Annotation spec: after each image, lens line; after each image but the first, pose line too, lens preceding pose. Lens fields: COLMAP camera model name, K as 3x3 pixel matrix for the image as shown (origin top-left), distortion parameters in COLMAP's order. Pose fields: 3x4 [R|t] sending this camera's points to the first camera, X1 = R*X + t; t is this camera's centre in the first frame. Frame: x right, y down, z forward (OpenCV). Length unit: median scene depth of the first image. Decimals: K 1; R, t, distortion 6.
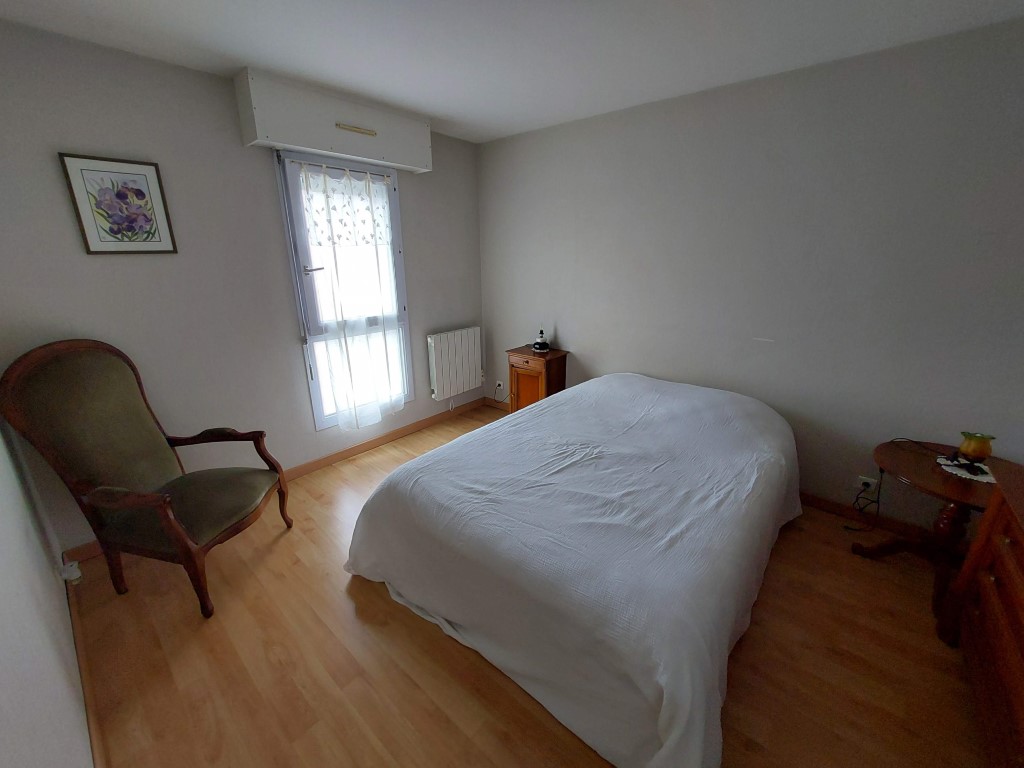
lens RADIAL K [[404.9, 0, 505.4], [0, 404.9, 384.0], [0, 0, 1]] dist [-0.021742, 0.001907]
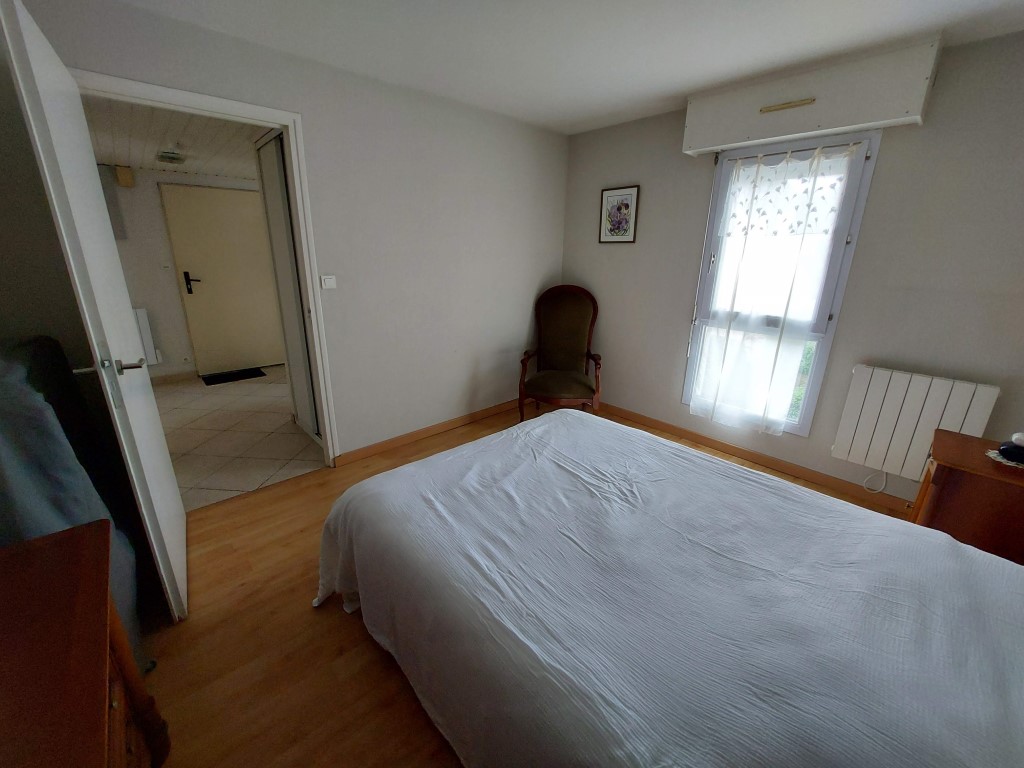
lens RADIAL K [[404.9, 0, 510.1], [0, 404.9, 384.2], [0, 0, 1]] dist [-0.021742, 0.001907]
pose [[-0.111798, 0.311411, -0.943676, 0.799310], [-0.317196, 0.888770, 0.330870, -0.188989], [0.941747, 0.336321, -0.000584, 0.673246]]
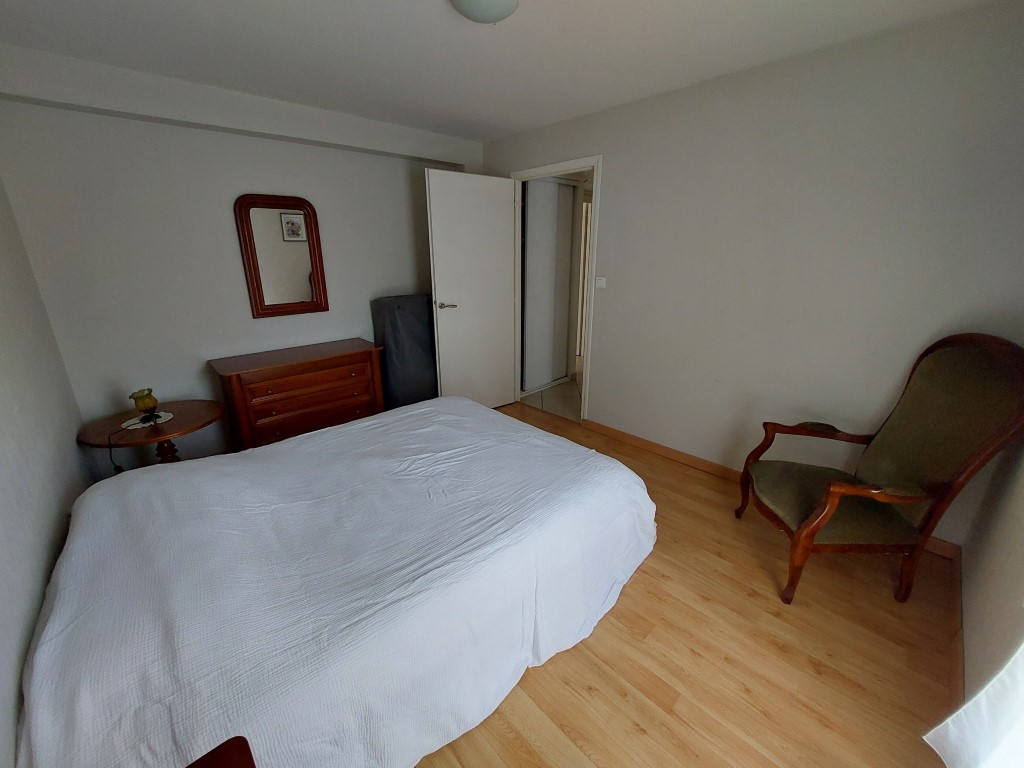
lens RADIAL K [[404.9, 0, 505.9], [0, 404.9, 381.5], [0, 0, 1]] dist [-0.021742, 0.001907]
pose [[-0.994565, -0.021339, 0.101910, -0.077590], [0.042376, 0.811087, 0.583388, -0.455861], [-0.095107, 0.584536, -0.805775, 1.439916]]
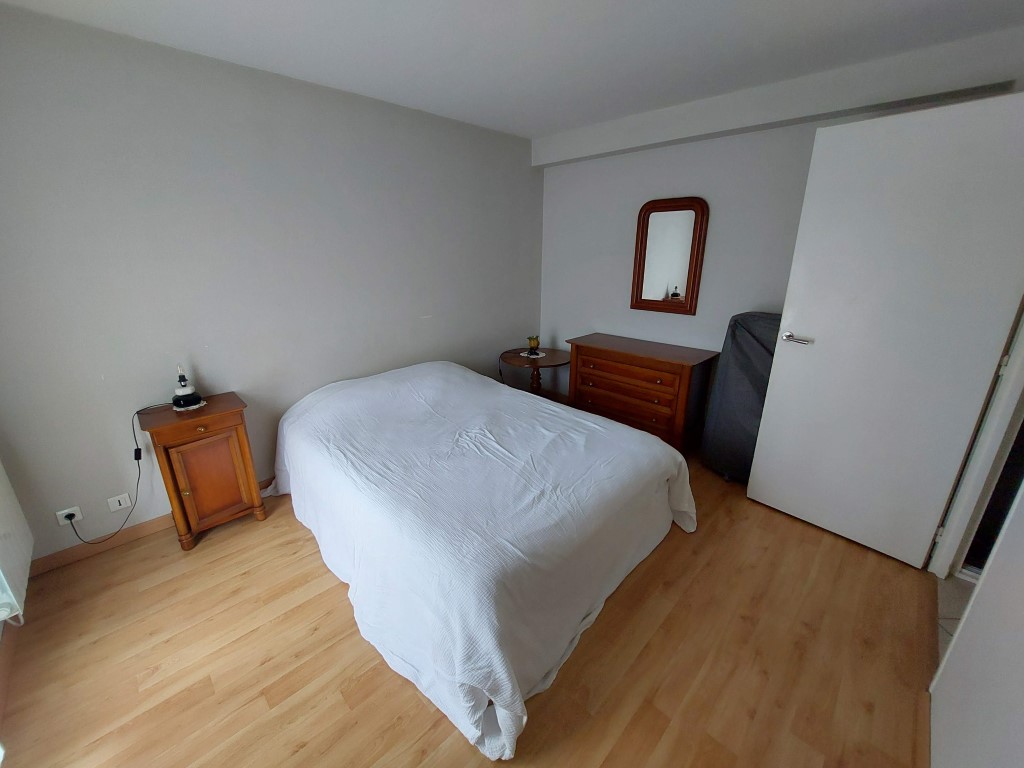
lens RADIAL K [[404.9, 0, 513.0], [0, 404.9, 379.4], [0, 0, 1]] dist [-0.021742, 0.001907]
pose [[0.069129, -0.298804, 0.951807, -0.685652], [0.305710, 0.914533, 0.264899, -0.199093], [-0.949612, 0.272665, 0.154568, 0.628615]]
